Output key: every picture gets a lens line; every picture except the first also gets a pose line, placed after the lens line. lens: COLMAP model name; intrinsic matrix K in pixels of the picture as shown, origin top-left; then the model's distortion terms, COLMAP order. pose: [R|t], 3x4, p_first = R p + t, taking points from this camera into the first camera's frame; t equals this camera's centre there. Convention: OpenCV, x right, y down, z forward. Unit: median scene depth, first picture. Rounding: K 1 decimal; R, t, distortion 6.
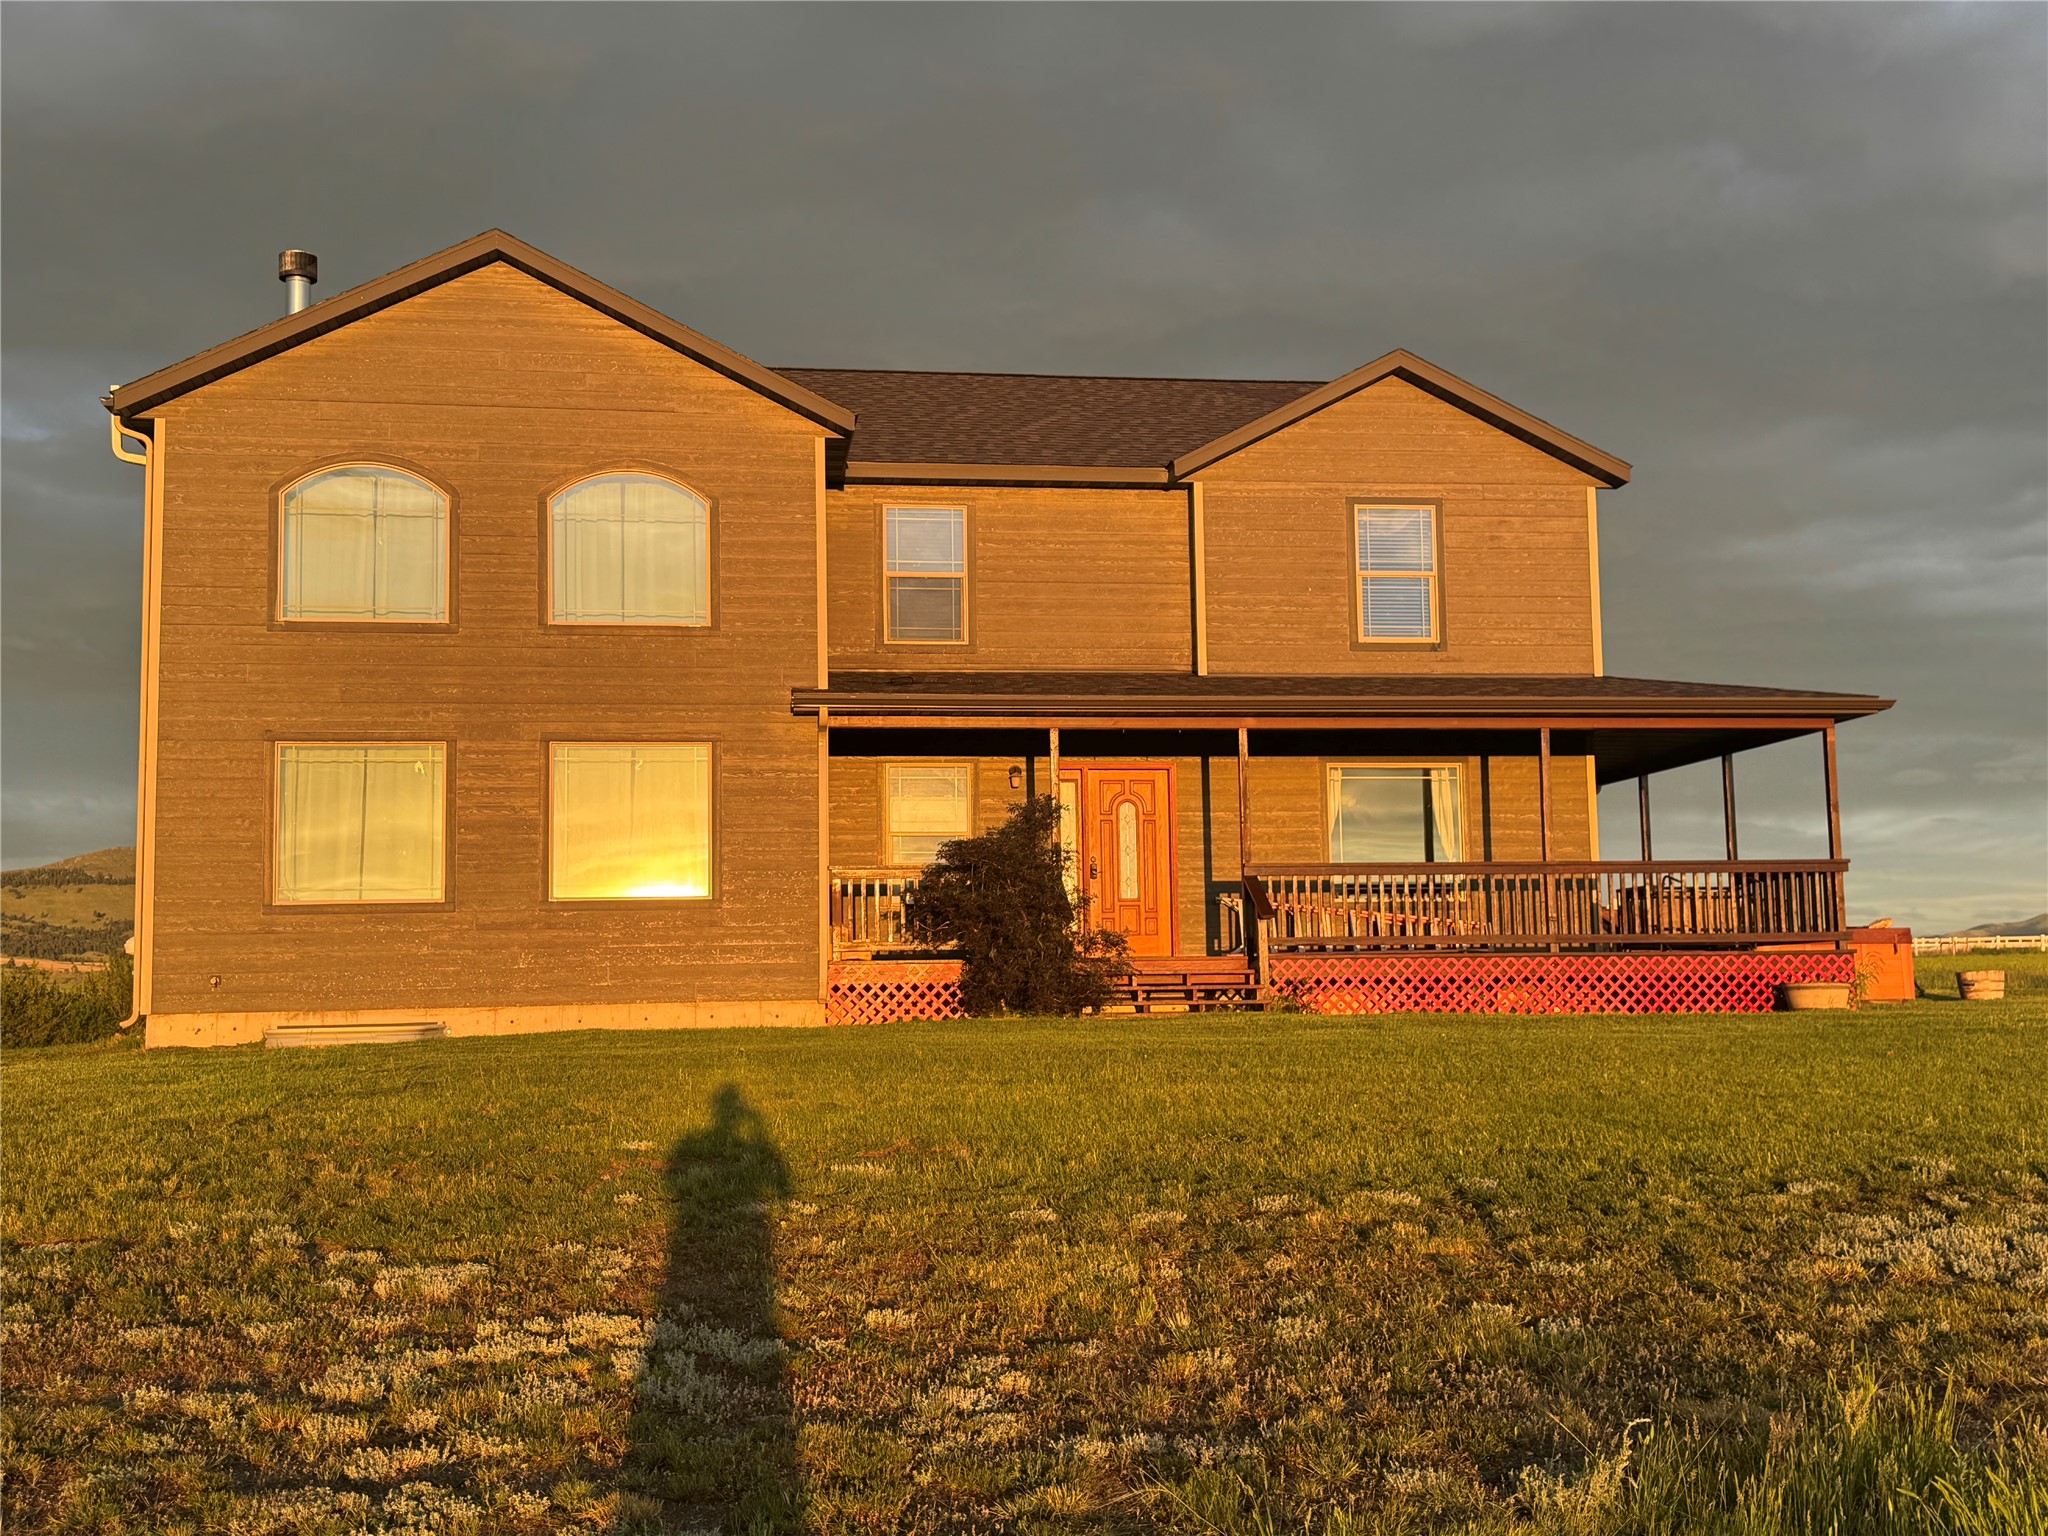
lens RADIAL K [[2217.4, 0, 1024.0], [0, 2217.4, 768.0], [0, 0, 1]] dist [0.167864, -0.471149]
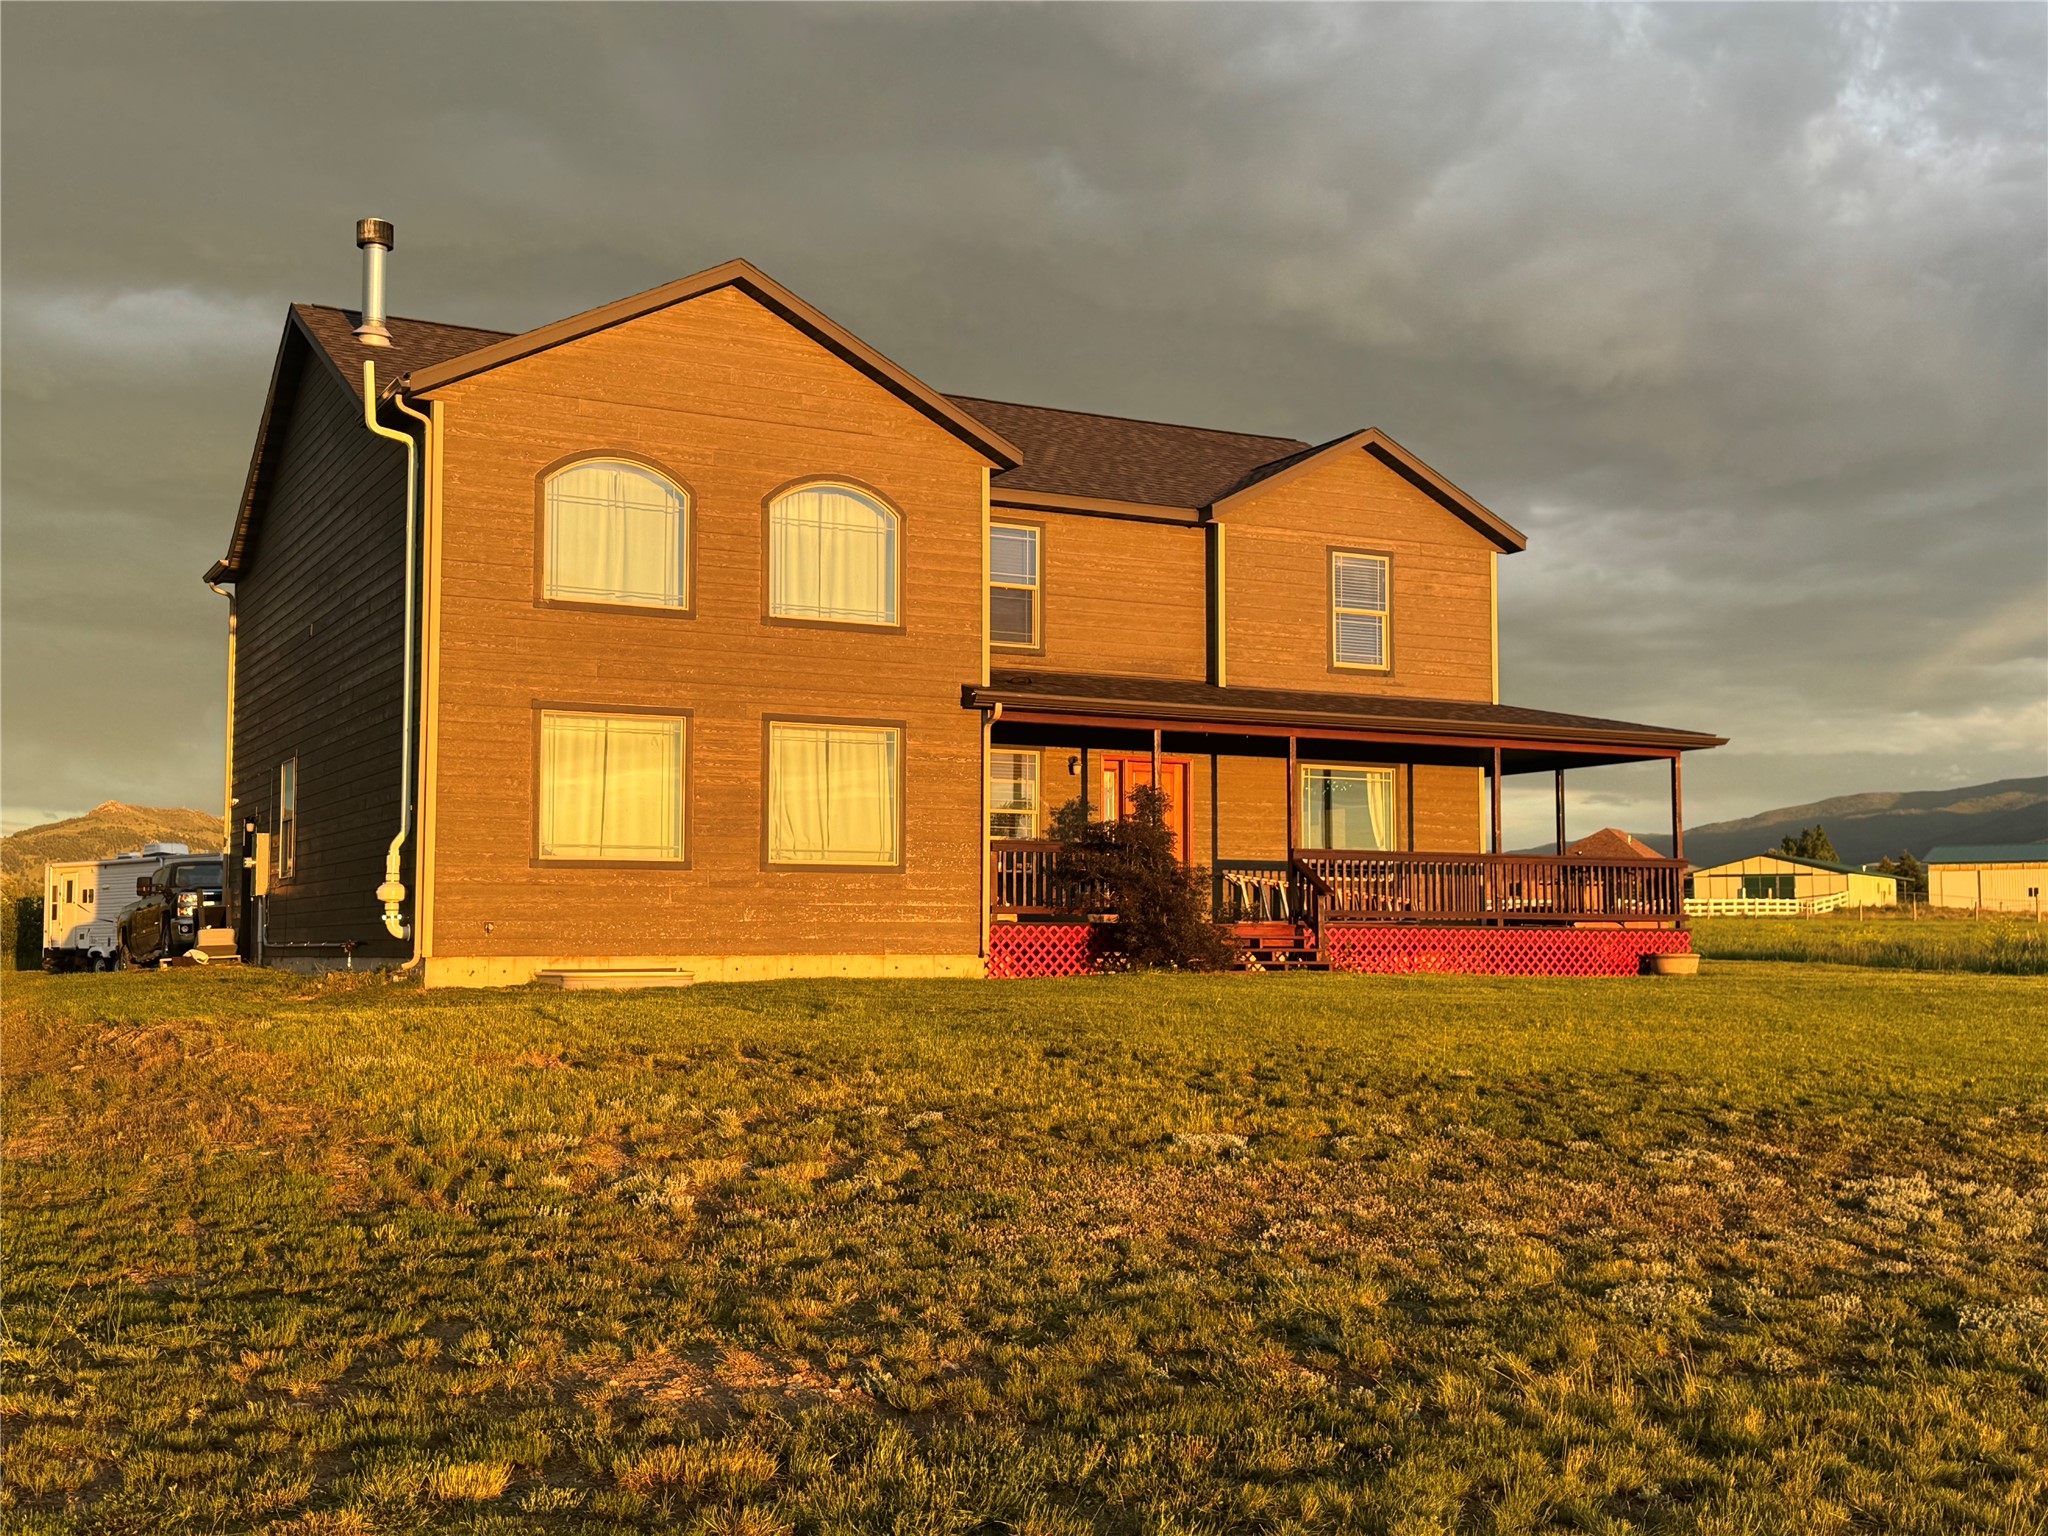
lens RADIAL K [[2235.7, 0, 1024.0], [0, 2235.7, 768.0], [0, 0, 1]] dist [0.081811, 0.010047]
pose [[0.941543, 0.044705, 0.333913, -0.463385], [-0.052467, 0.998521, 0.014258, -0.010978], [-0.332782, -0.030944, 0.942496, -0.105138]]
